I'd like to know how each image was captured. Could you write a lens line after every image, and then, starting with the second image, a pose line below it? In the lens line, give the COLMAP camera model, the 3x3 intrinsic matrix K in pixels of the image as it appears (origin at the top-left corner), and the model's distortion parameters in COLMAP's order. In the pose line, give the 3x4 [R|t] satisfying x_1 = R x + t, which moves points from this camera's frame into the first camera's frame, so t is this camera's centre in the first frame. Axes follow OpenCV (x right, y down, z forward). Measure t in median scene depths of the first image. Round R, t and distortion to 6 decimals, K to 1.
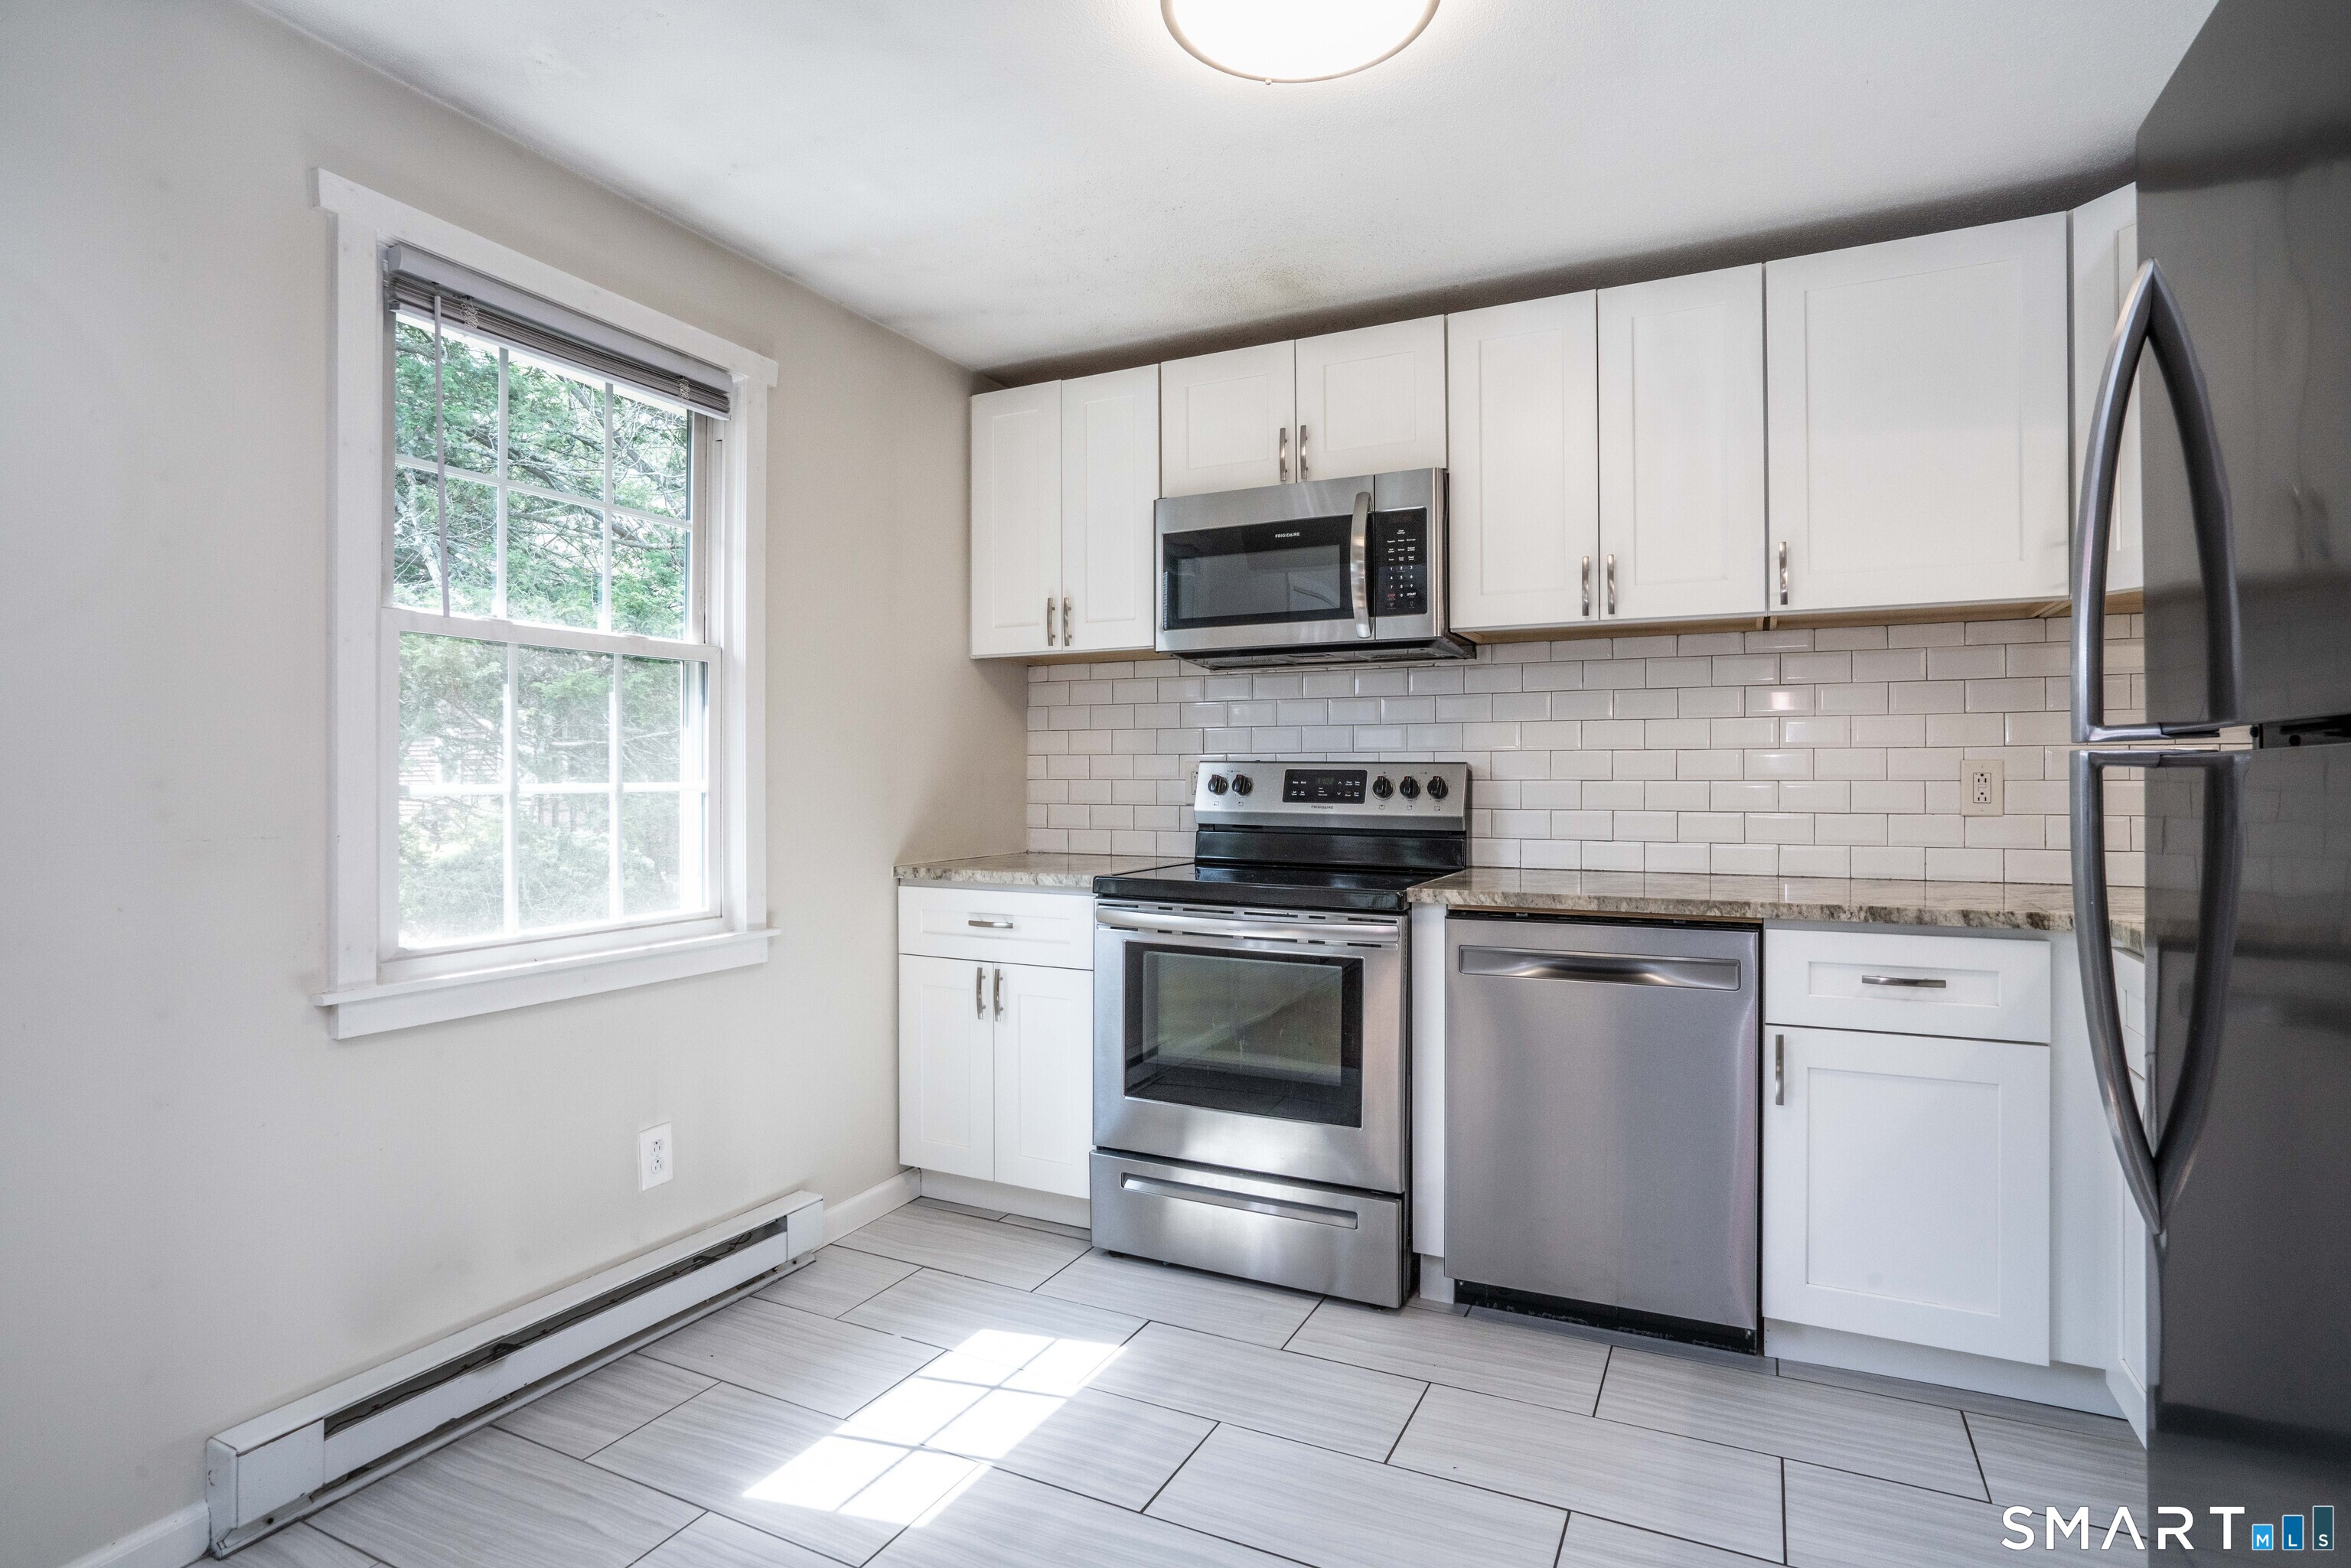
lens RADIAL K [[1190.6, 0, 1175.5], [0, 1190.6, 784.0], [0, 0, 1]] dist [-0.104138, -0.000005]
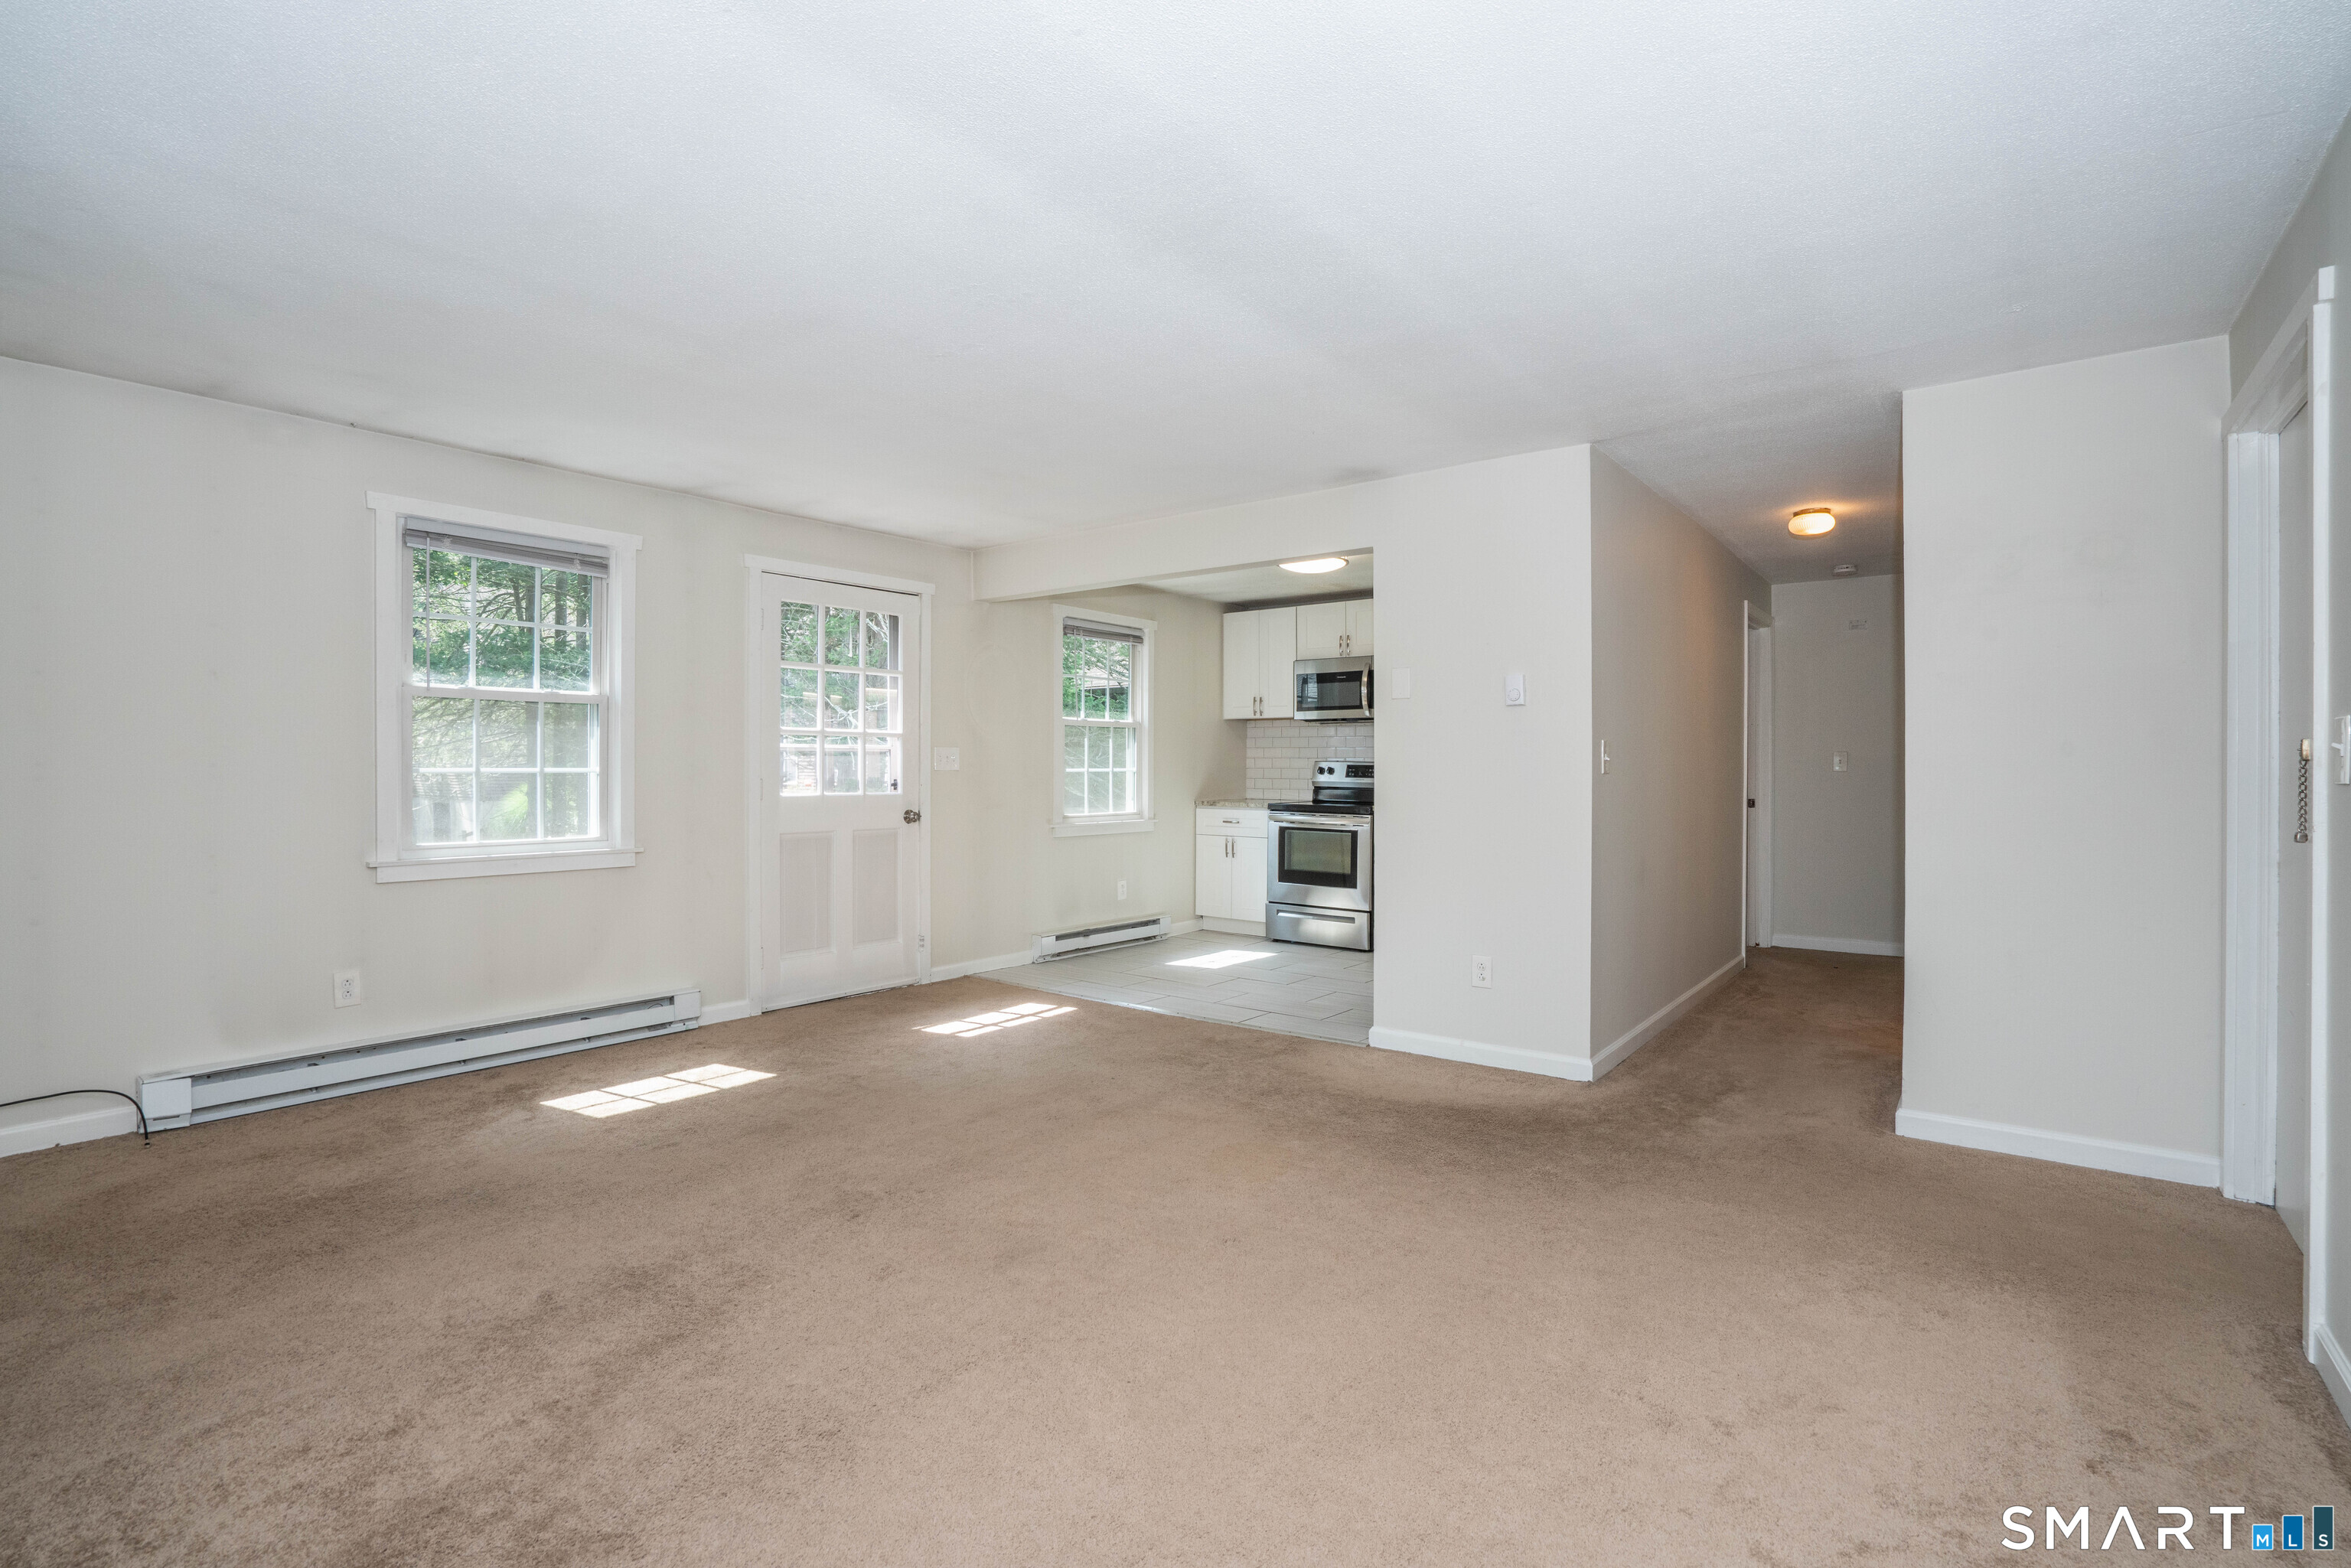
lens RADIAL K [[1151.3, 0, 1169.9], [0, 1151.3, 777.1], [0, 0, 1]] dist [-0.003737, -0.000775]
pose [[0.980041, 0.005561, -0.198719, 0.225435], [-0.004930, 0.999981, 0.003672, 0.007735], [0.198735, -0.002619, 0.980050, -1.578072]]
